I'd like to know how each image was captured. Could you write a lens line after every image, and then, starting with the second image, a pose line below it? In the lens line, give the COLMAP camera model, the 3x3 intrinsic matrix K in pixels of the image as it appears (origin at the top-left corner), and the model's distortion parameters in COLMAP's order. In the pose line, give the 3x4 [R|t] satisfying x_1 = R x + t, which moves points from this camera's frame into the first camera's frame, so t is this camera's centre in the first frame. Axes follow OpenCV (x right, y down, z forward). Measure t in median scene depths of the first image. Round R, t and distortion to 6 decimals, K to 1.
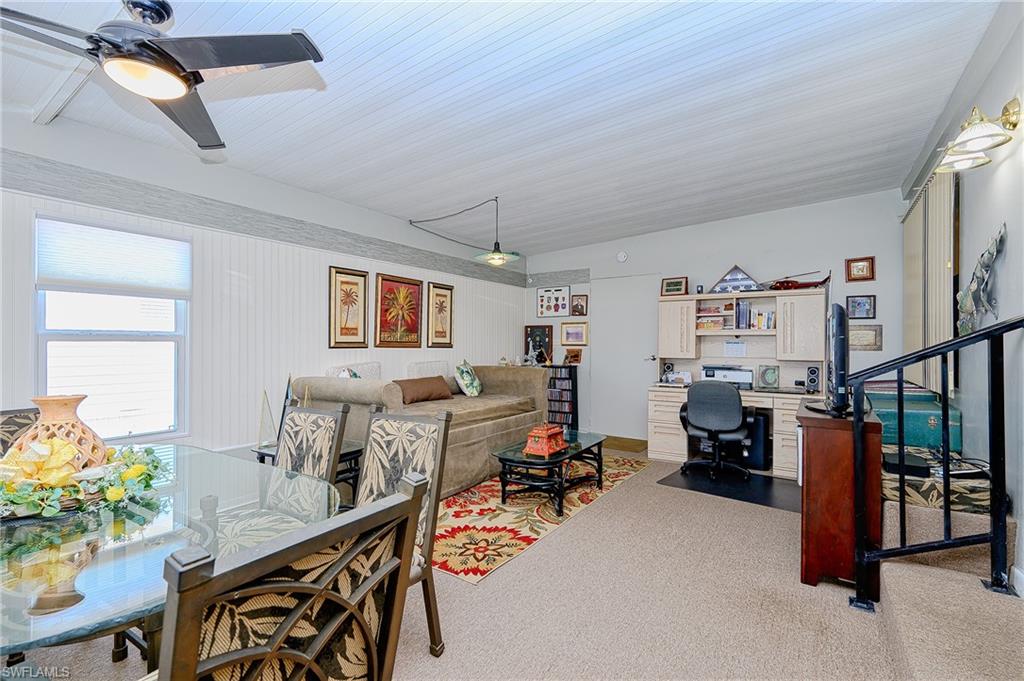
lens RADIAL K [[464.8, 0, 507.8], [0, 464.8, 336.8], [0, 0, 1]] dist [-0.000106, 0.000380]
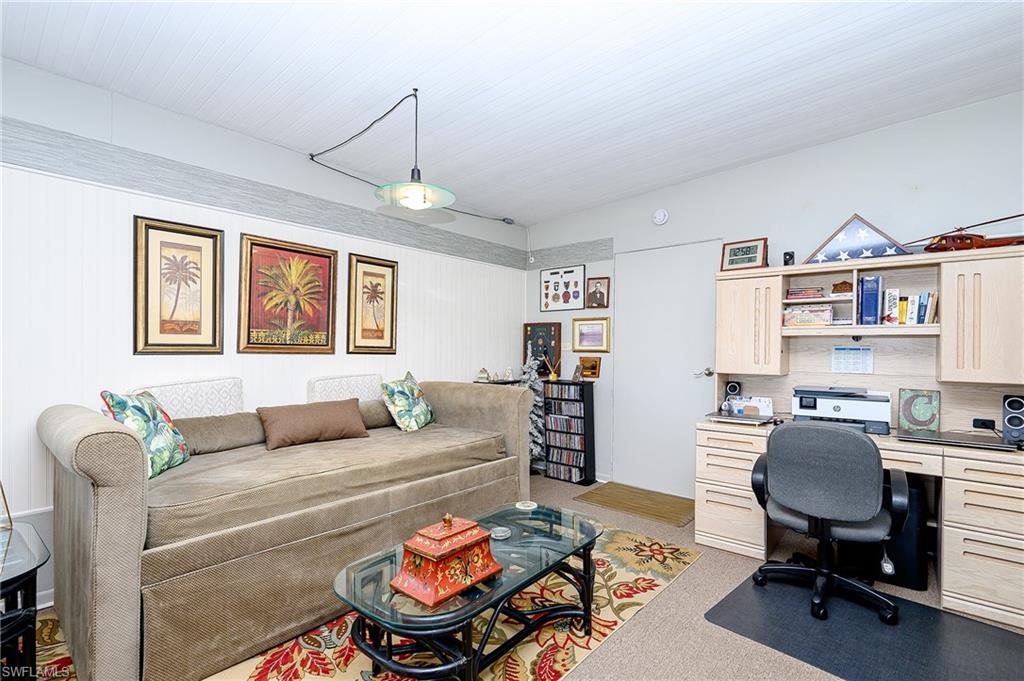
lens RADIAL K [[464.8, 0, 518.1], [0, 464.8, 345.8], [0, 0, 1]] dist [-0.000106, 0.000380]
pose [[0.993853, 0.004248, -0.110623, 0.143278], [-0.003433, 0.999966, 0.007559, 0.006462], [0.110652, -0.007133, 0.993834, 0.391891]]
